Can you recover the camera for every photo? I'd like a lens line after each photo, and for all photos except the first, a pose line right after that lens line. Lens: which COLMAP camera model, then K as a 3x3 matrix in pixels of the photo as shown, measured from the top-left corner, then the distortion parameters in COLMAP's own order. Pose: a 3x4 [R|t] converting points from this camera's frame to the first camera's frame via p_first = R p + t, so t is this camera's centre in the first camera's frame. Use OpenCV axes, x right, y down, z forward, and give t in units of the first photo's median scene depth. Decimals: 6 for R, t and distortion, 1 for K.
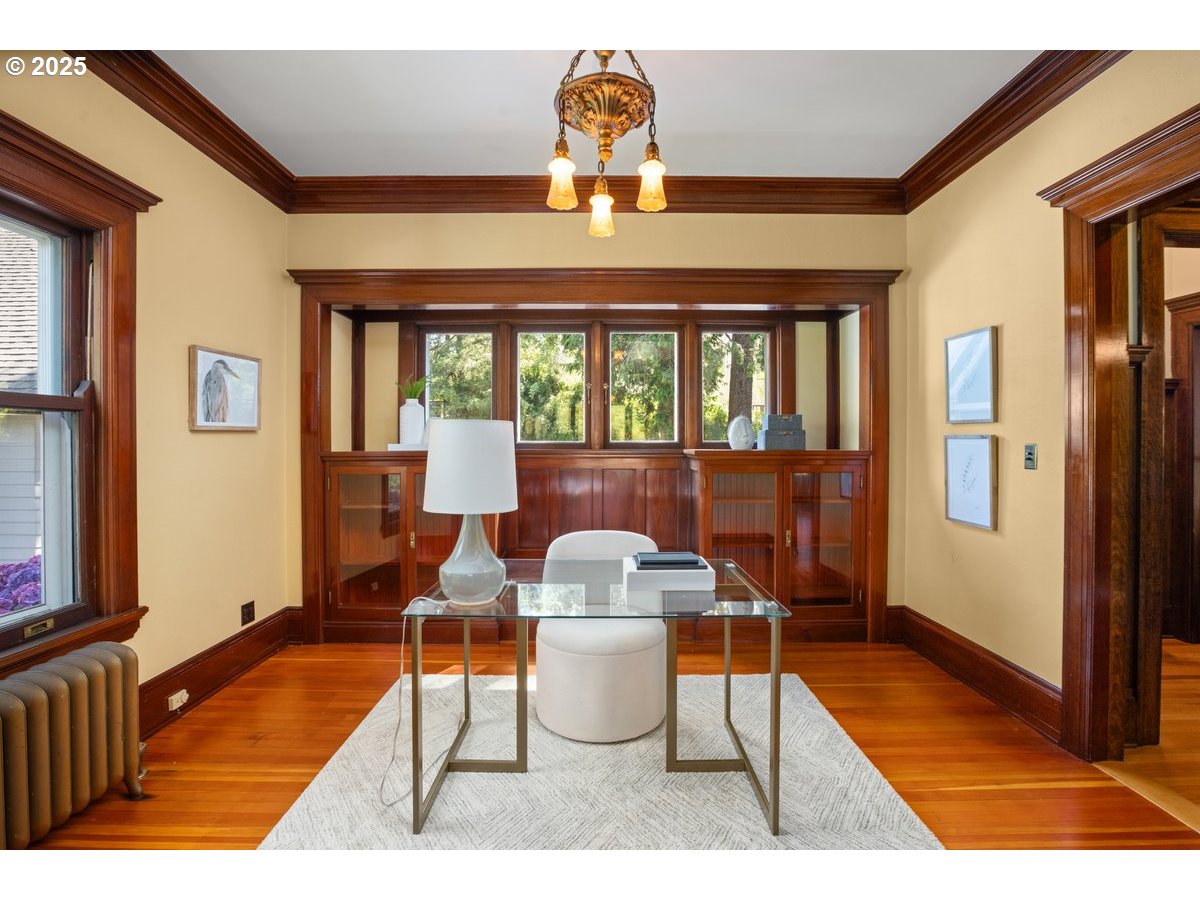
lens RADIAL K [[557.4, 0, 600.0], [0, 557.4, 450.0], [0, 0, 1]] dist [-0.000867, -0.000210]
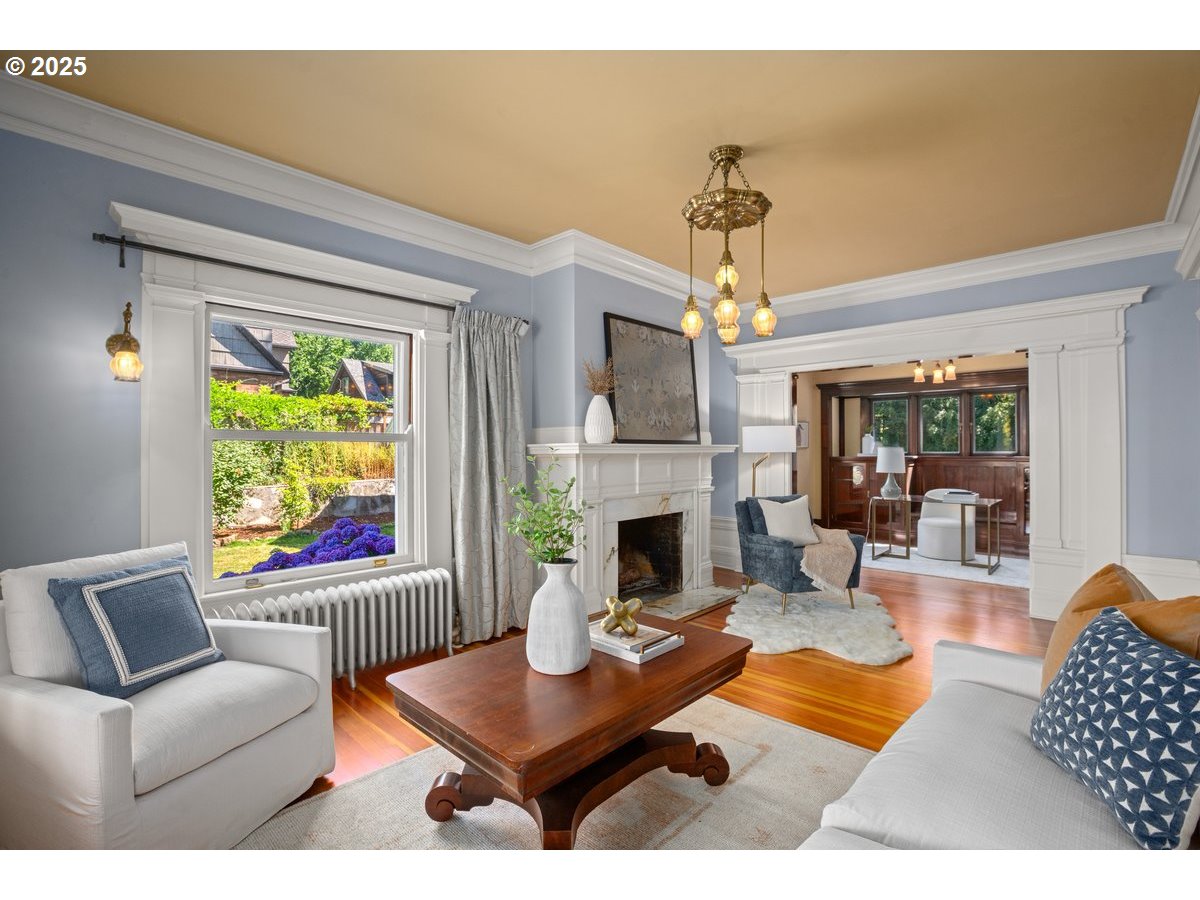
lens RADIAL K [[557.4, 0, 600.0], [0, 557.4, 450.0], [0, 0, 1]] dist [-0.000867, -0.000210]
pose [[0.735309, 0.000005, -0.677732, 0.427118], [-0.006669, 0.999952, -0.007228, -0.002914], [0.677699, 0.009835, 0.735274, -1.491653]]
